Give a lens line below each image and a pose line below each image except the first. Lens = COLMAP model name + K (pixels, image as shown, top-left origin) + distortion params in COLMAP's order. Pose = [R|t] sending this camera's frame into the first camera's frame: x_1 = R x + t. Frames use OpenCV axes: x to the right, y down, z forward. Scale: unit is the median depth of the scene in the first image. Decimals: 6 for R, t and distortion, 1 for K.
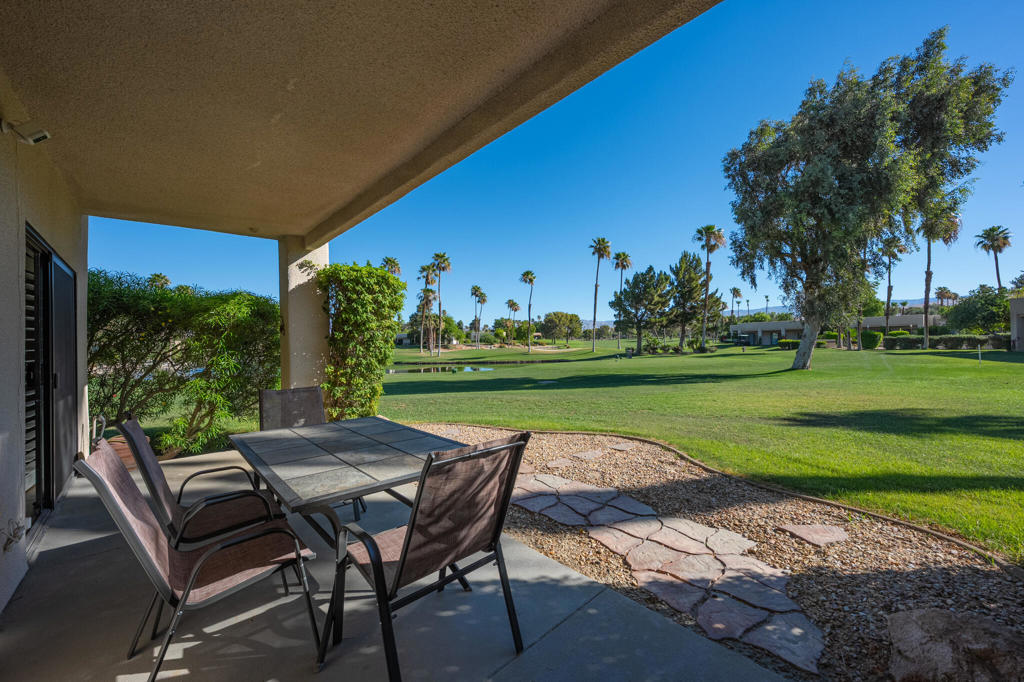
lens RADIAL K [[382.7, 0, 506.8], [0, 382.7, 333.7], [0, 0, 1]] dist [0.003230, 0.000267]
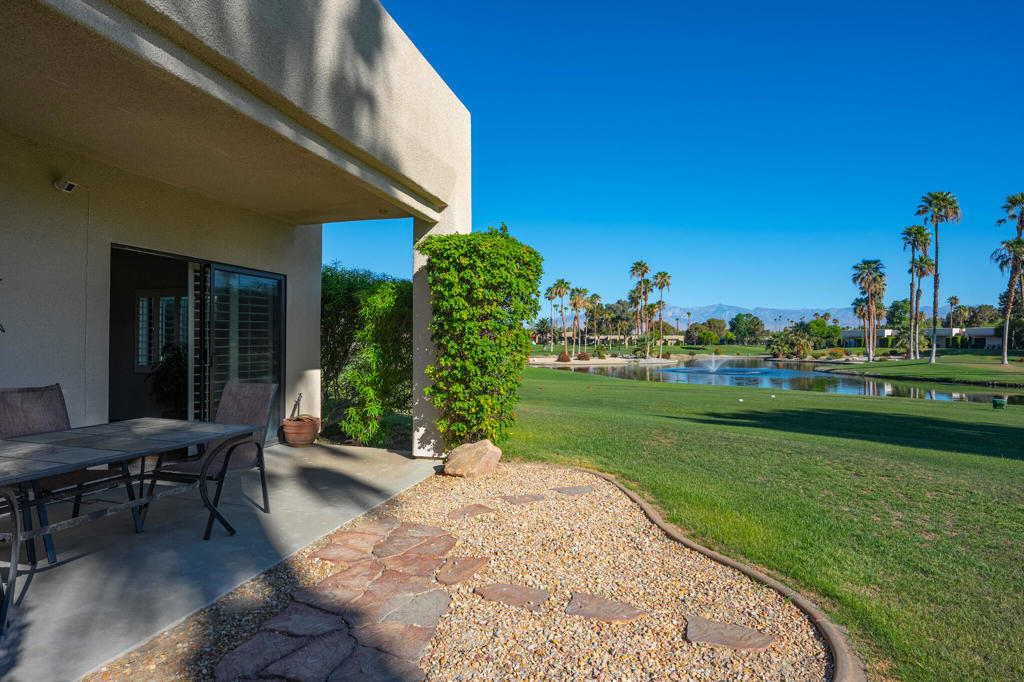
lens RADIAL K [[562.8, 0, 509.7], [0, 562.8, 342.7], [0, 0, 1]] dist [-0.013596, 0.000530]
pose [[0.558098, 0.024309, -0.829419, 0.176816], [-0.001710, 0.999602, 0.028146, 0.000910], [0.829773, -0.014290, 0.557917, 0.144996]]
